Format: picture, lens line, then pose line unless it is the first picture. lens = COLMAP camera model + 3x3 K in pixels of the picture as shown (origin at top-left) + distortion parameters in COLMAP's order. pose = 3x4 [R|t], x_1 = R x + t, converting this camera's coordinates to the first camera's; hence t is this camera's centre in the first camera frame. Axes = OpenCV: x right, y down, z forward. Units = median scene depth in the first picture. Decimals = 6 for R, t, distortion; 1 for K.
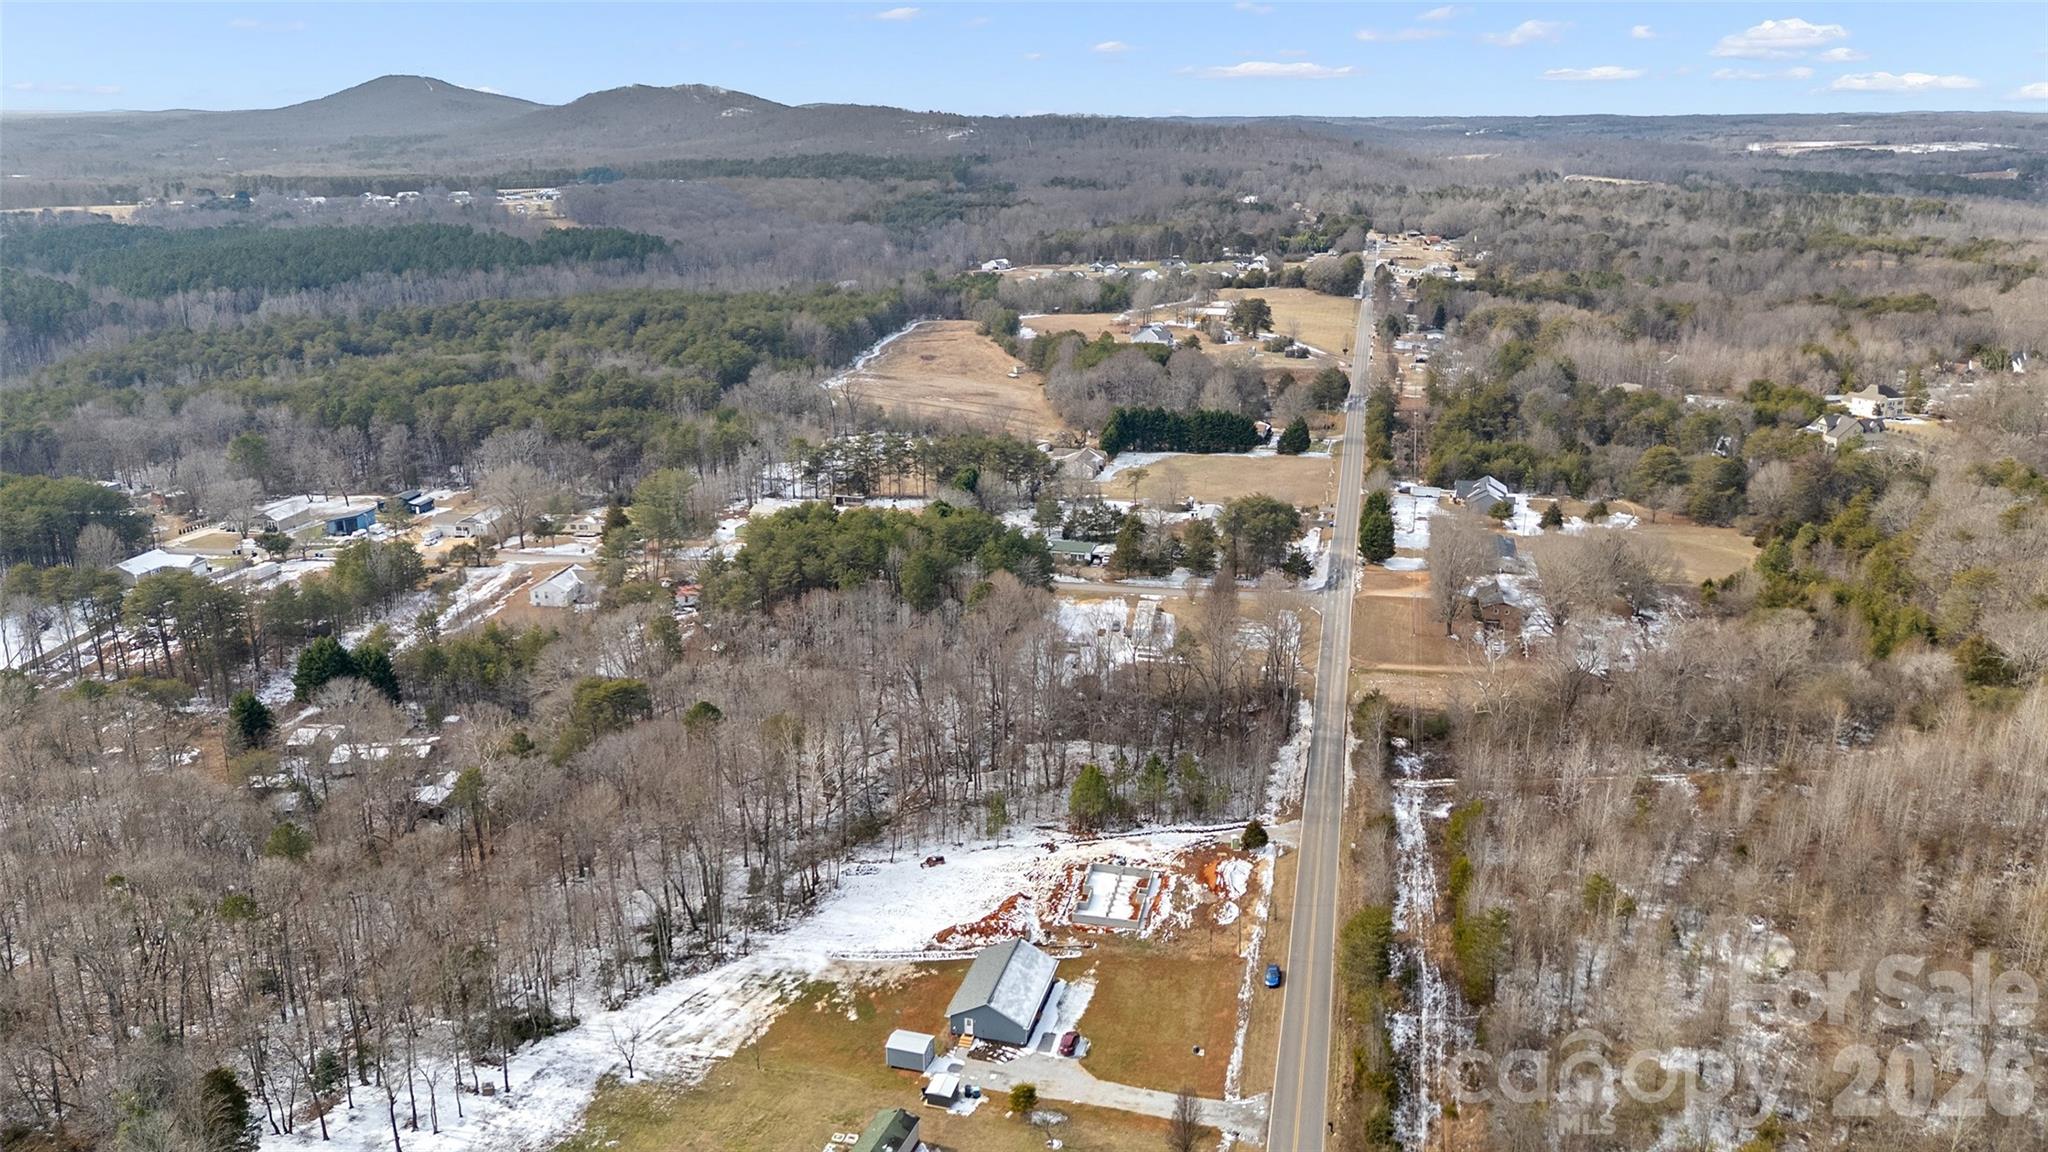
lens RADIAL K [[1497.2, 0, 1020.5], [0, 1497.2, 573.0], [0, 0, 1]] dist [0.102307, -0.103700]
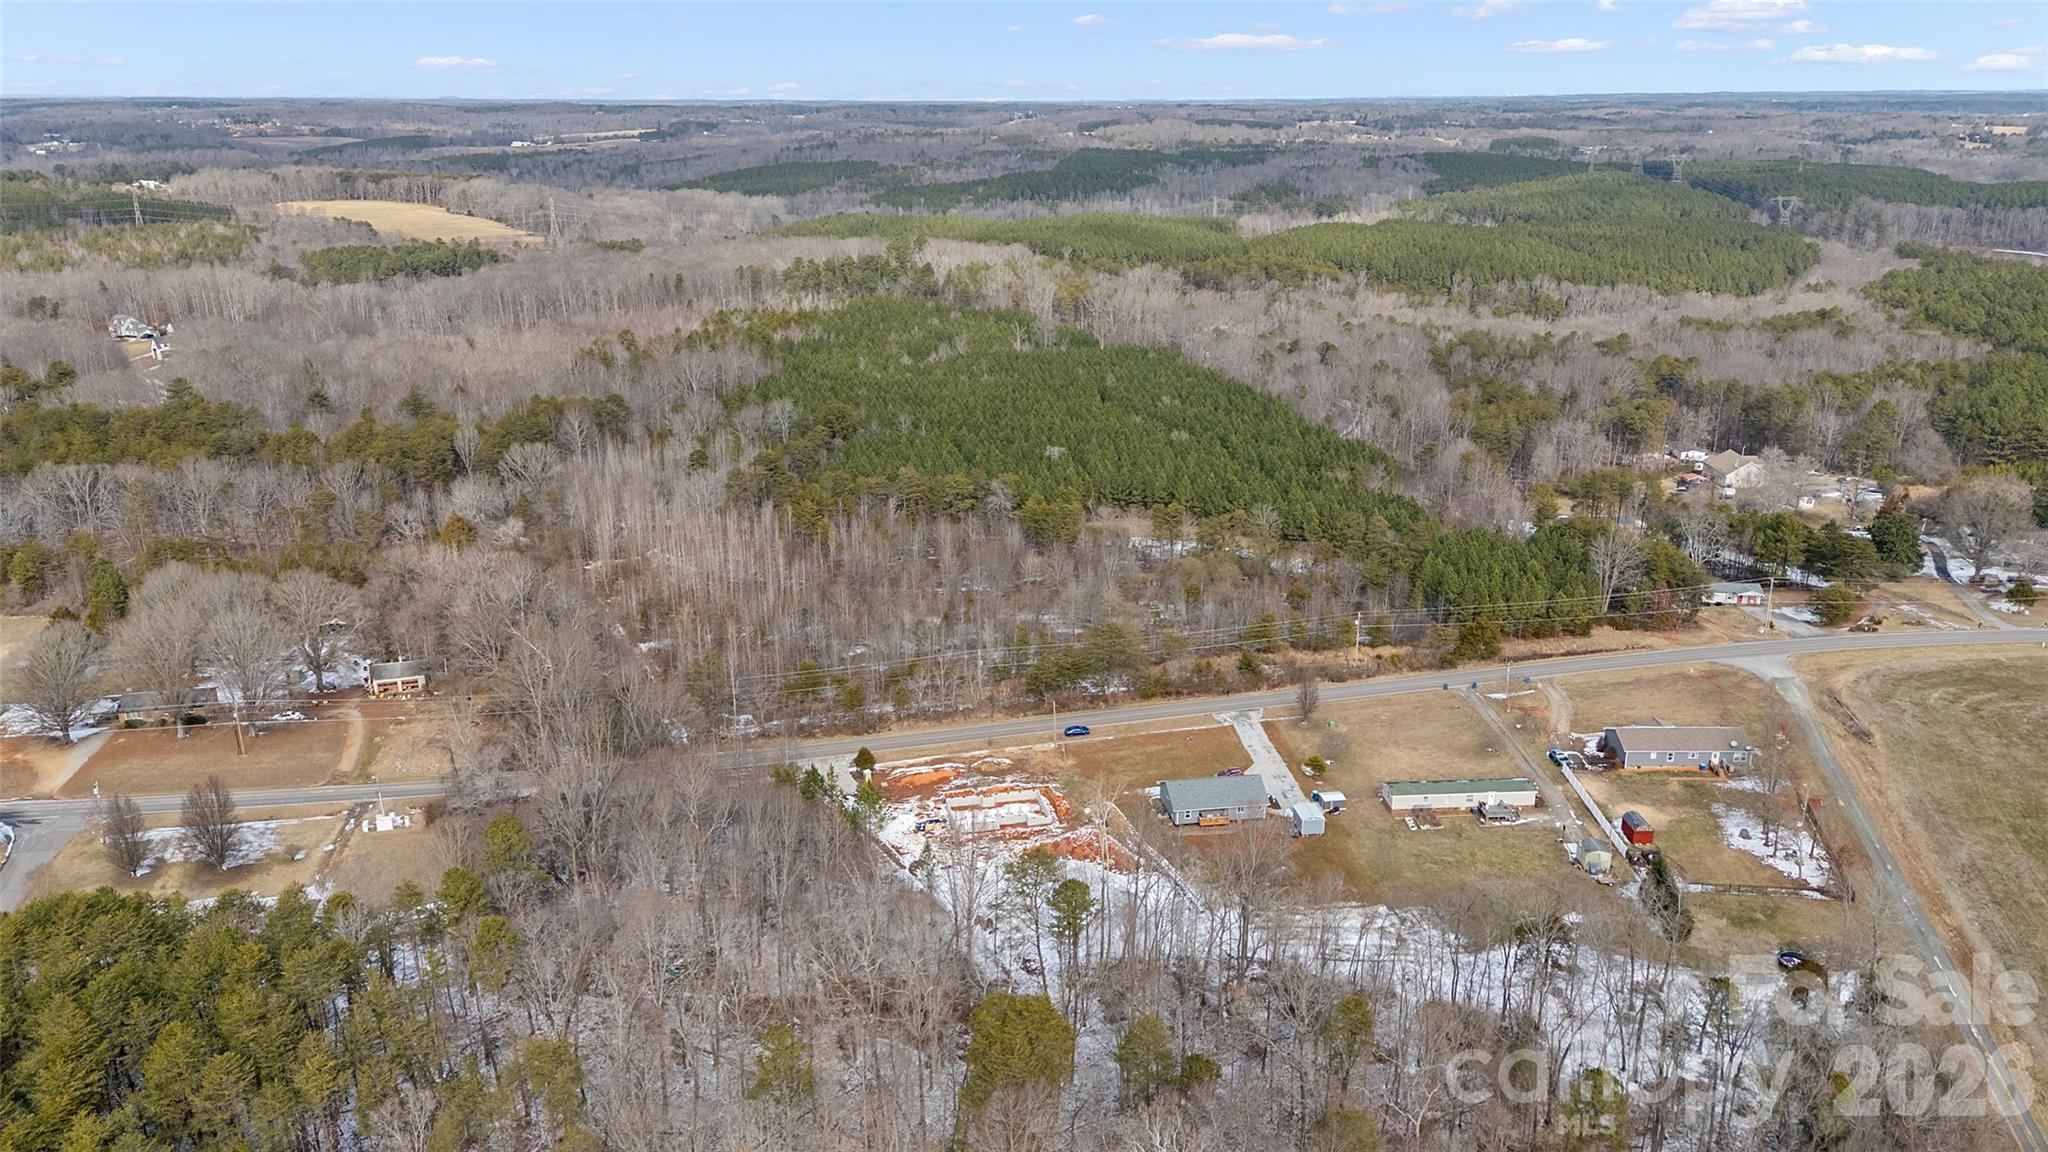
lens RADIAL K [[1497.6, 0, 1021.5], [0, 1497.6, 578.5], [0, 0, 1]] dist [0.099289, -0.124836]
pose [[-0.414603, -0.278179, 0.866441, -0.805676], [0.270759, 0.871299, 0.409301, -0.358888], [-0.868789, 0.404294, -0.285924, 1.169297]]
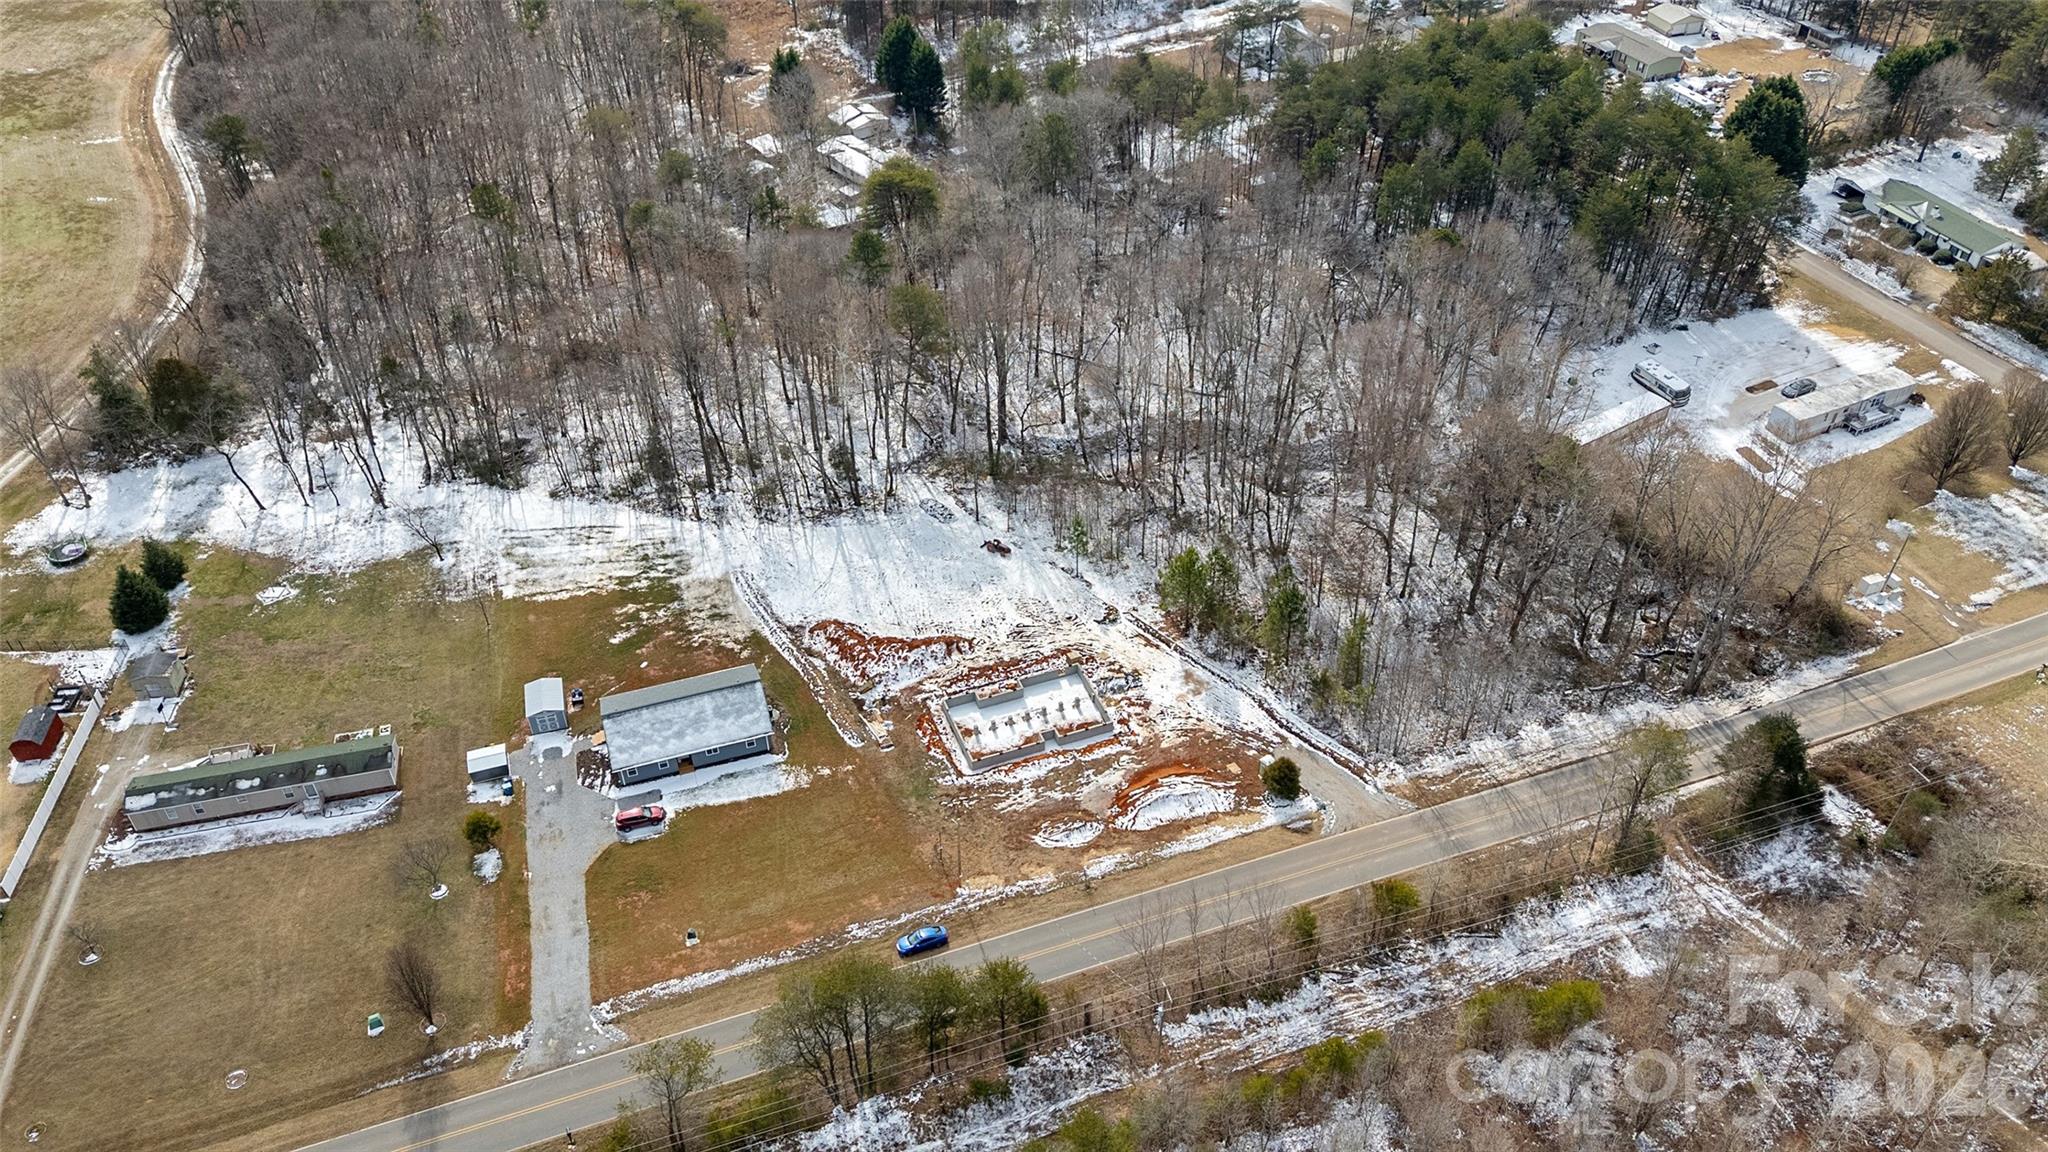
lens RADIAL K [[1494.6, 0, 1020.1], [0, 1494.6, 571.8], [0, 0, 1]] dist [0.101529, -0.101582]
pose [[0.553774, 0.528585, -0.643376, 0.454543], [-0.236499, 0.840694, 0.487136, -0.176213], [0.798375, -0.117606, 0.590564, 0.560210]]
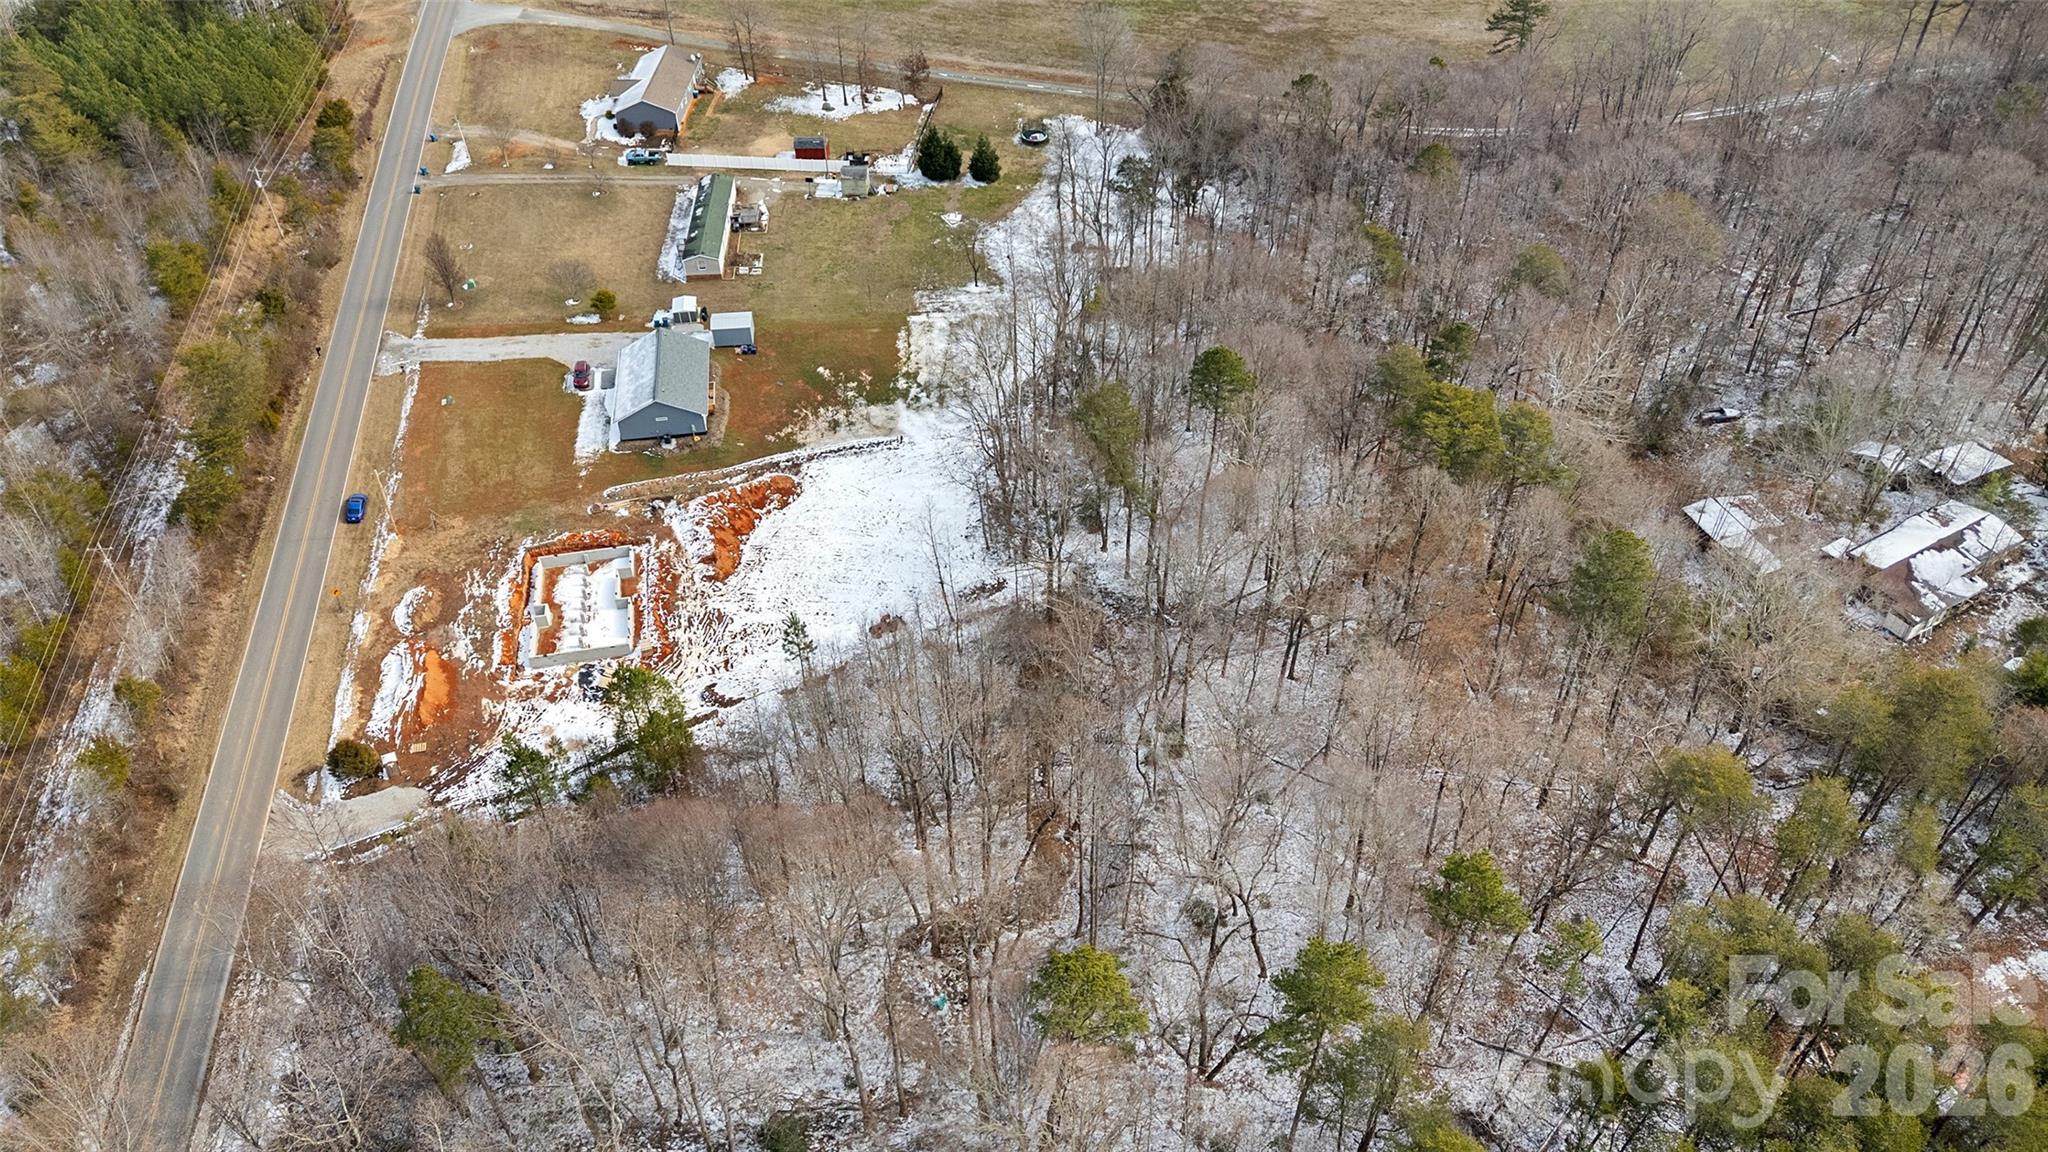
lens RADIAL K [[1495.7, 0, 1023.8], [0, 1495.7, 572.1], [0, 0, 1]] dist [0.081693, -0.083032]
pose [[-0.917939, 0.277542, -0.283474, 0.065141], [-0.091828, 0.546494, 0.832413, -0.369246], [0.385947, 0.790136, -0.476162, 1.327319]]
